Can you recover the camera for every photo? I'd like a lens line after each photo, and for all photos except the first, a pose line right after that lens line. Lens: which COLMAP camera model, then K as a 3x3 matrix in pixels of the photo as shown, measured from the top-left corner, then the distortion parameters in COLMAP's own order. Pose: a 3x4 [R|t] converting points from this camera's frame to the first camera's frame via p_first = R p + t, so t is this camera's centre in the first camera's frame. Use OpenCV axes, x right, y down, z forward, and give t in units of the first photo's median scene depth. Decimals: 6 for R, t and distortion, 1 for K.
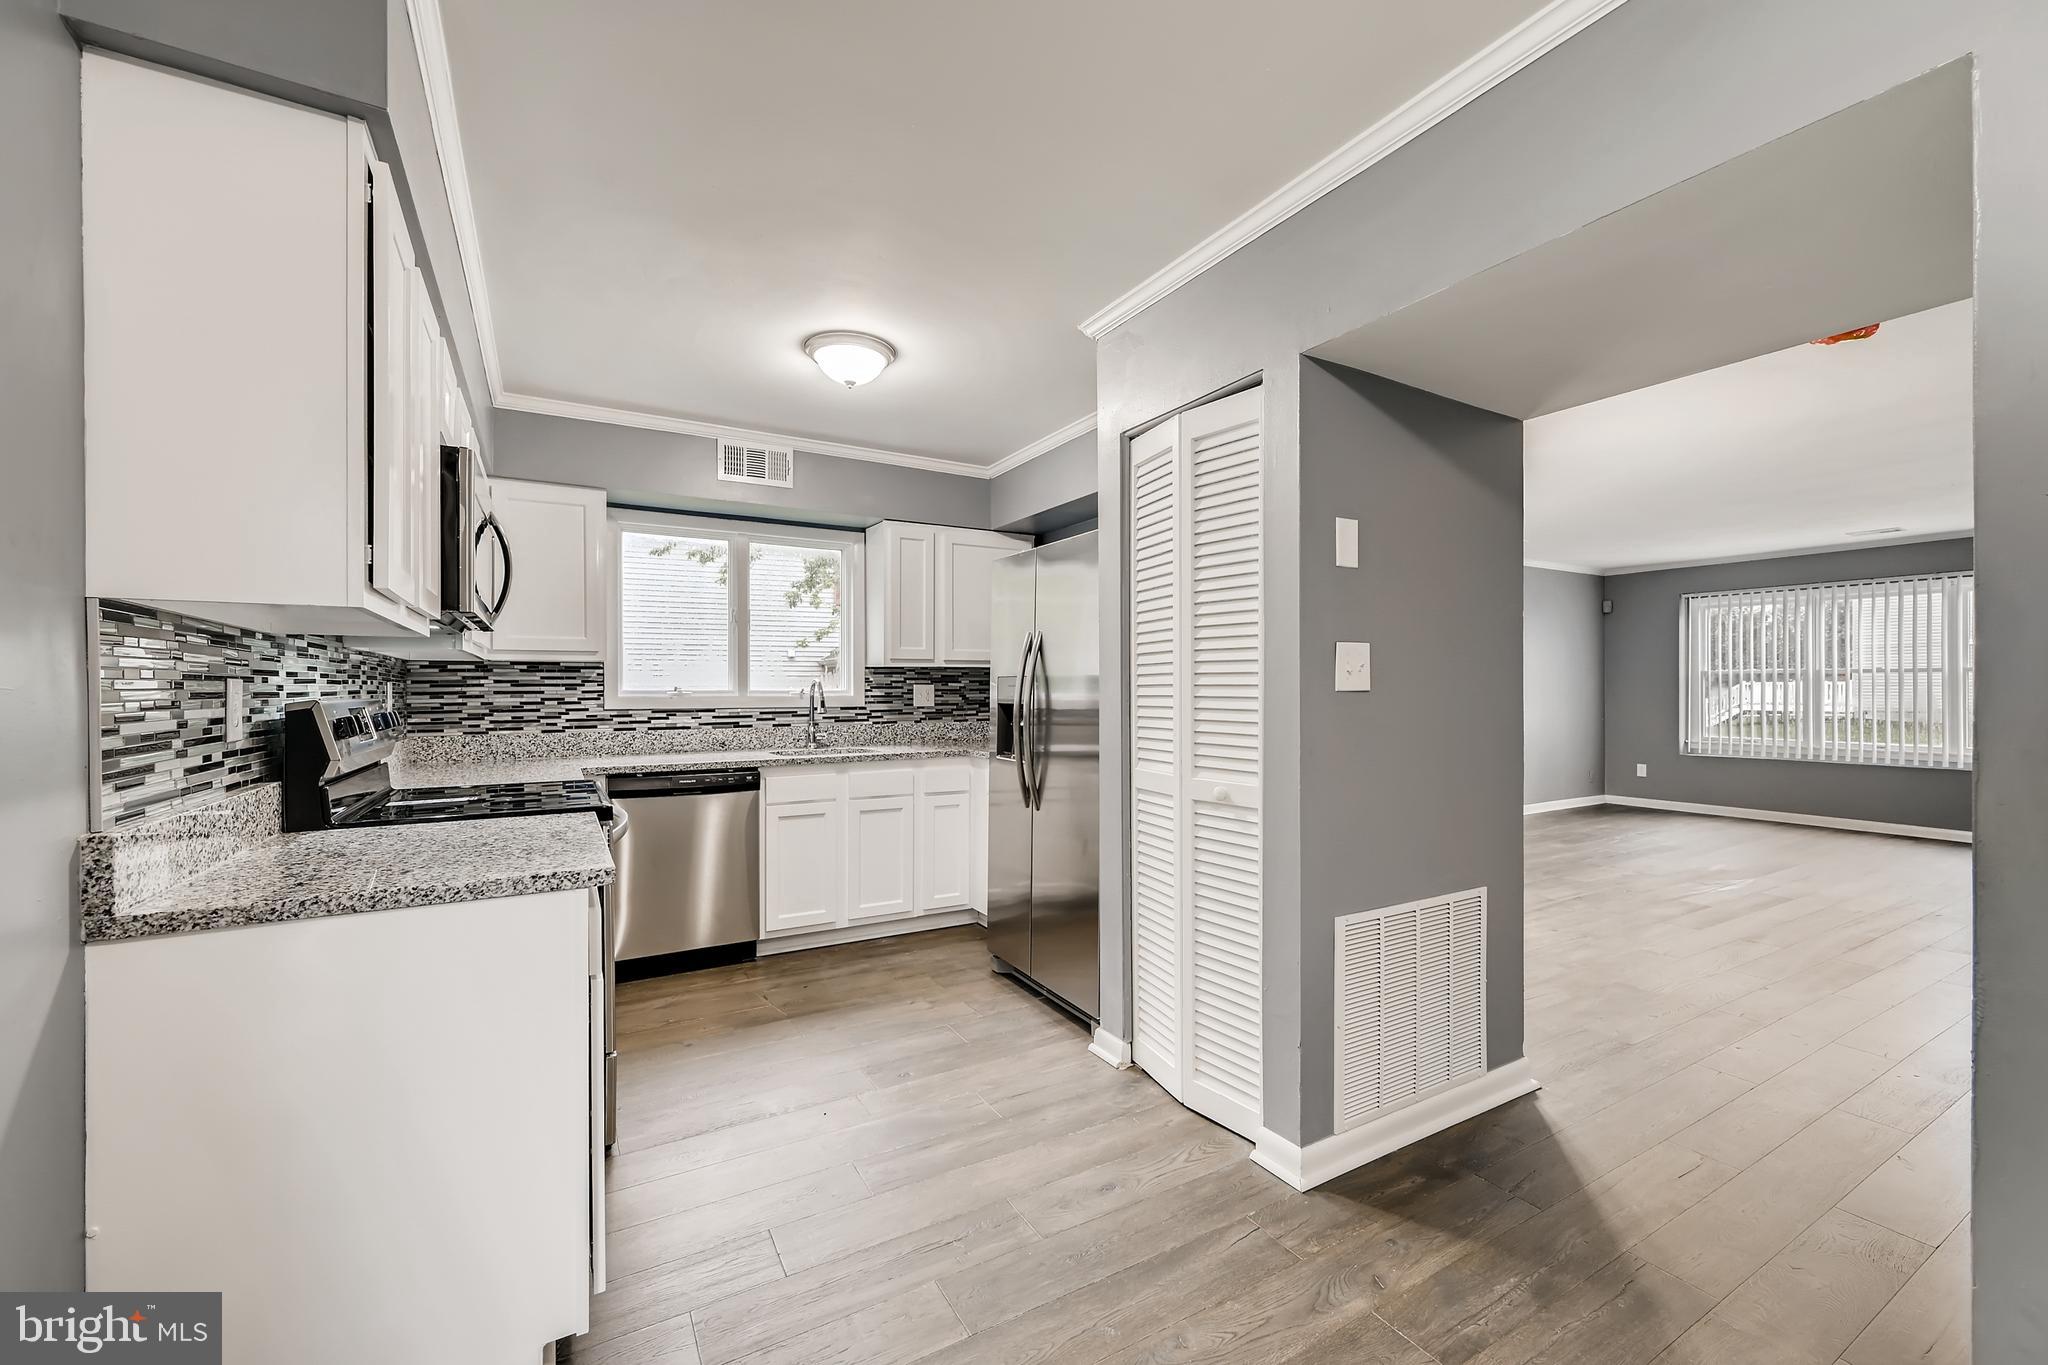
lens RADIAL K [[811.1, 0, 1012.4], [0, 811.1, 692.4], [0, 0, 1]] dist [-0.001697, 0.000364]
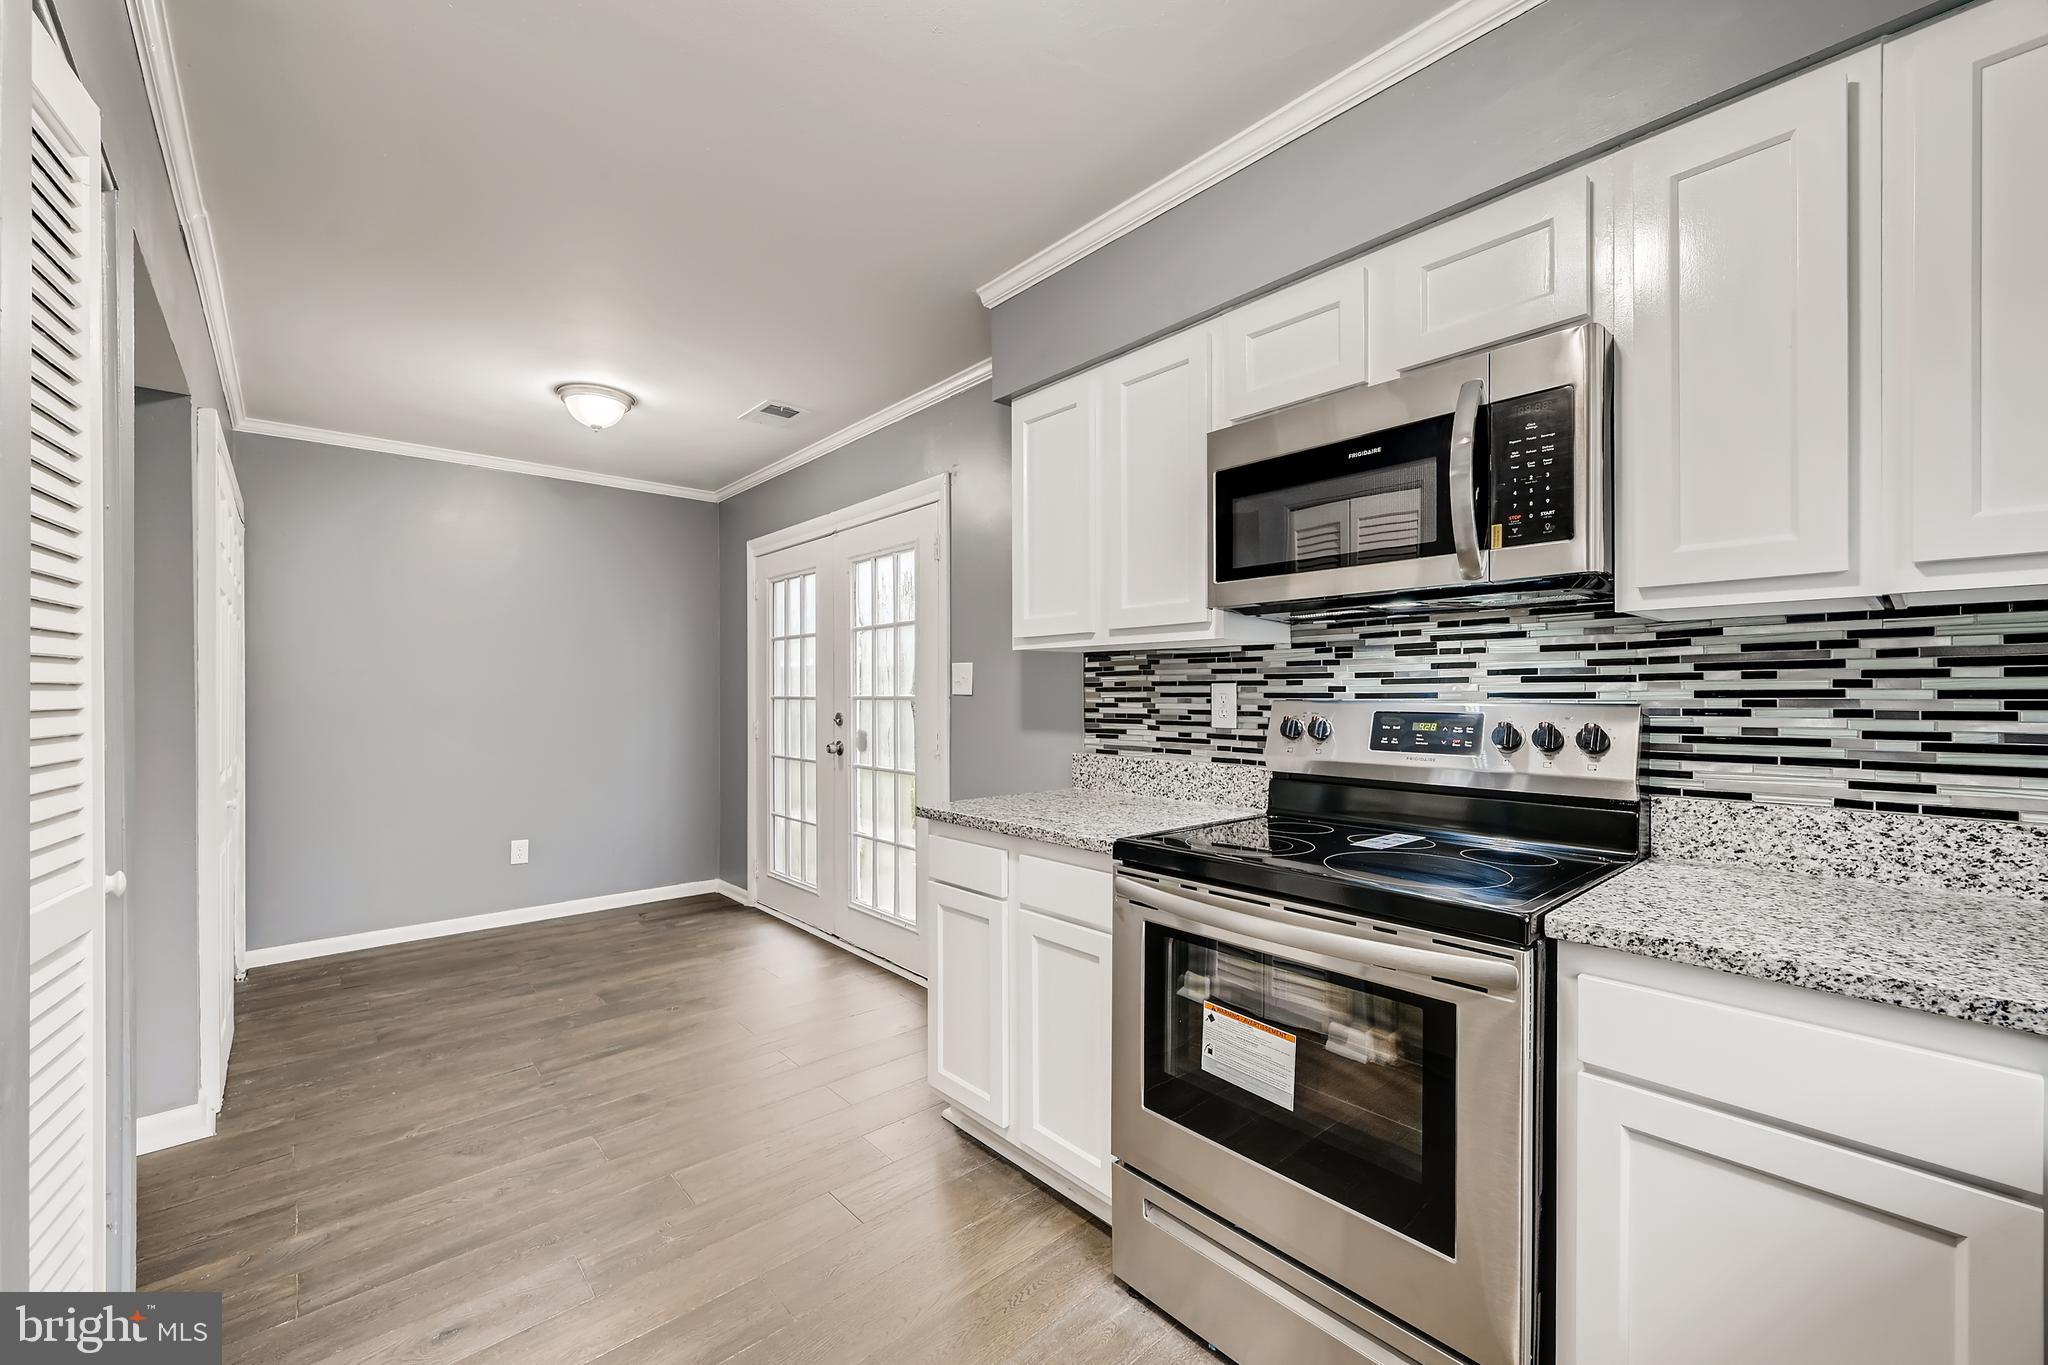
lens RADIAL K [[811.1, 0, 1012.8], [0, 811.1, 697.2], [0, 0, 1]] dist [-0.001697, 0.000364]
pose [[-0.978996, 0.005124, -0.203816, -0.145565], [0.003194, 0.999947, 0.009799, -0.003623], [0.203855, 0.008943, -0.978960, 1.049194]]
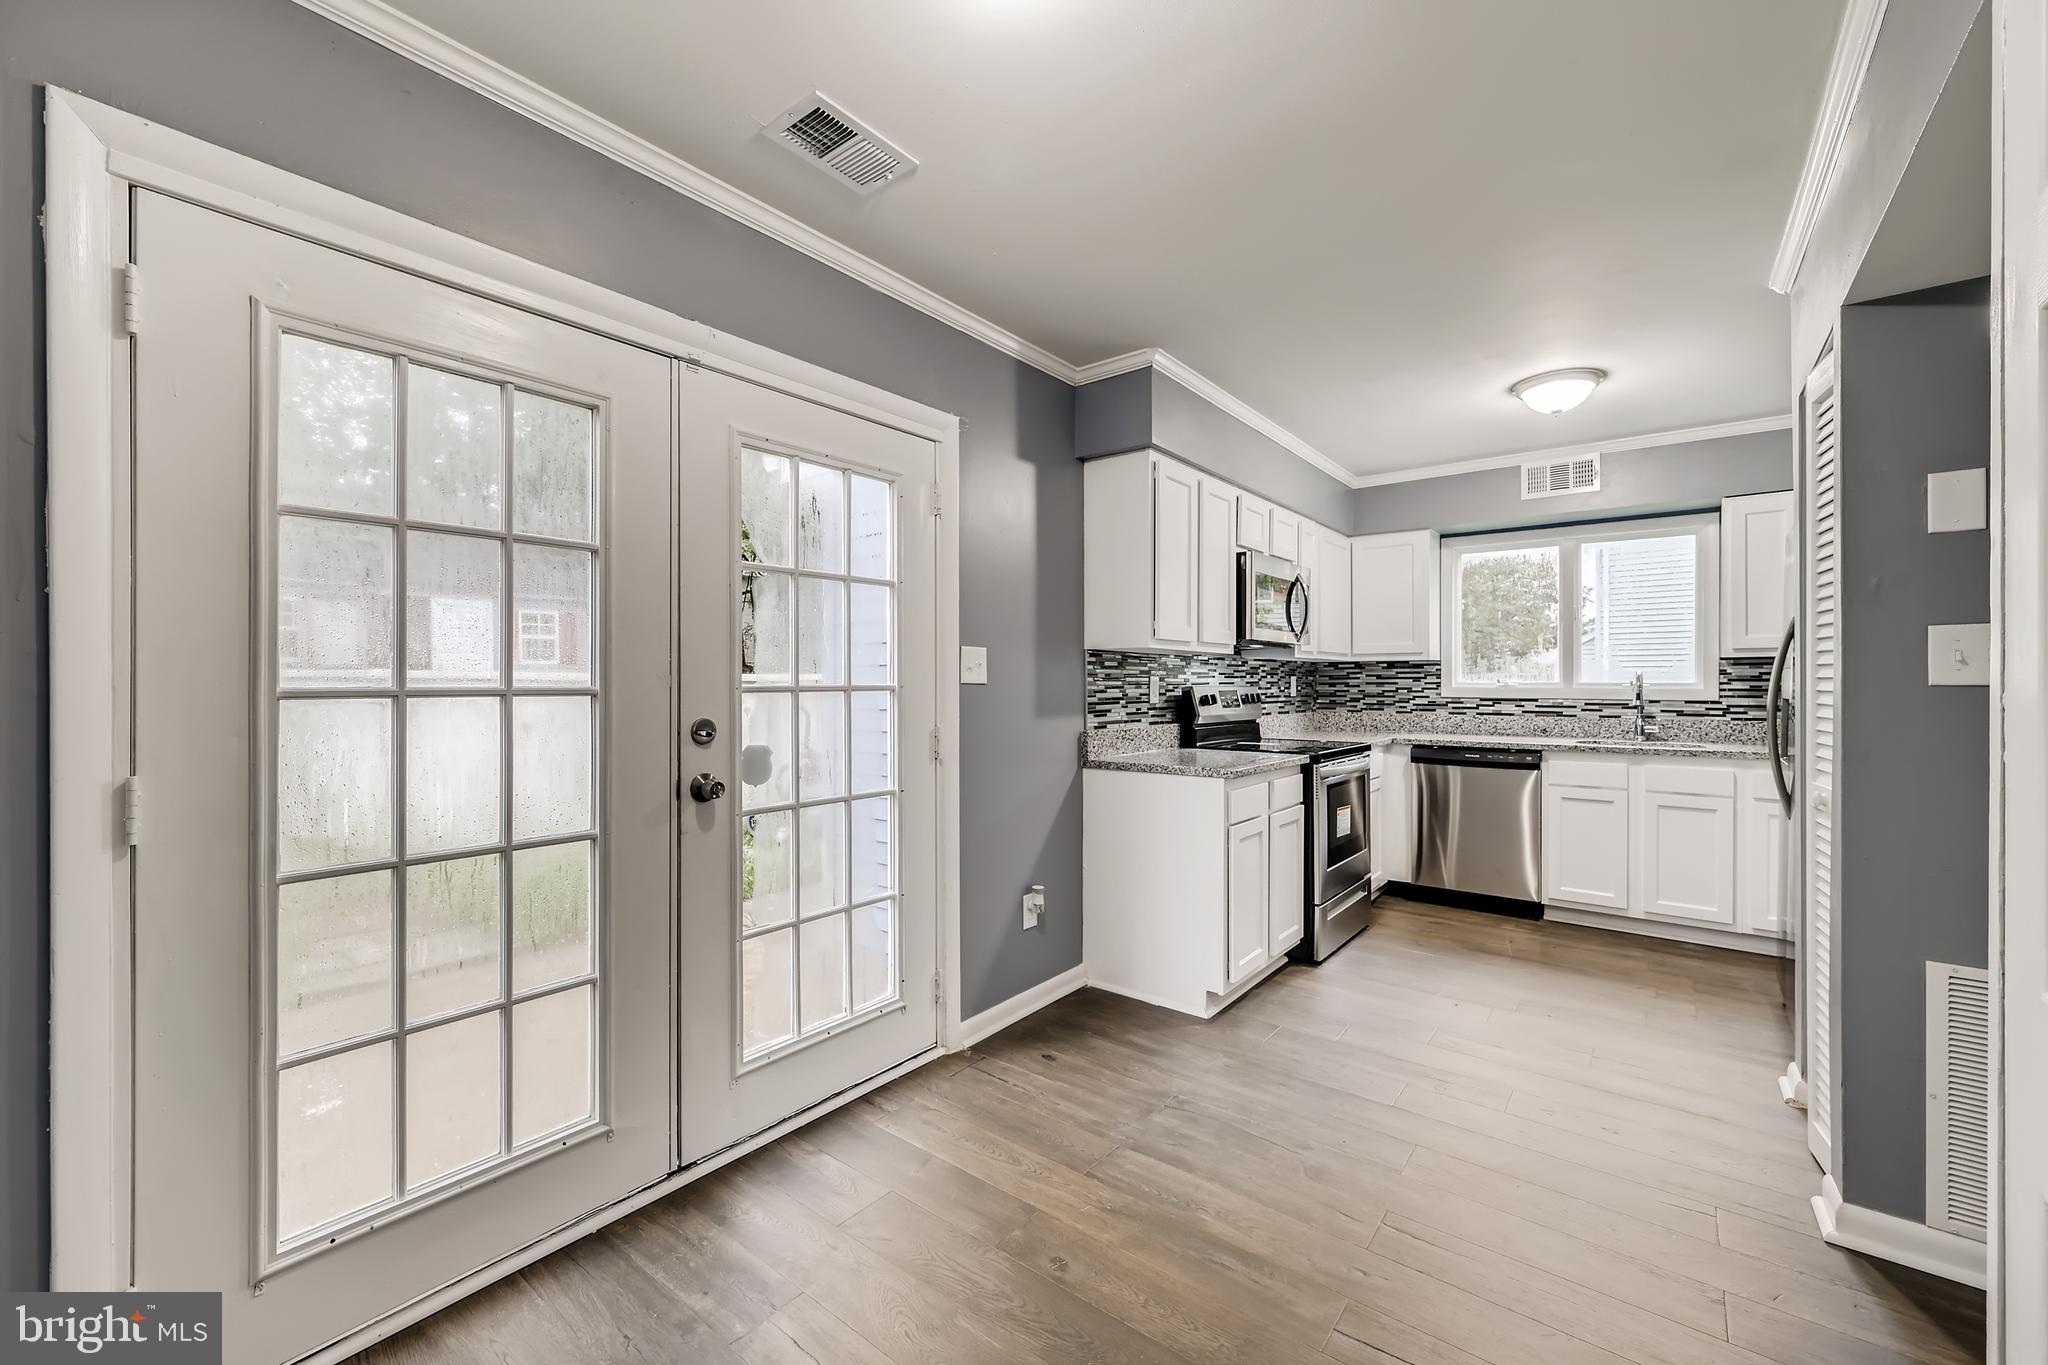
lens RADIAL K [[811.1, 0, 1027.1], [0, 811.1, 682.5], [0, 0, 1]] dist [-0.001697, 0.000364]
pose [[0.373554, 0.003263, -0.927603, 0.476246], [-0.005505, 0.999984, 0.001301, -0.000059], [0.927592, 0.004621, 0.373566, -0.090135]]
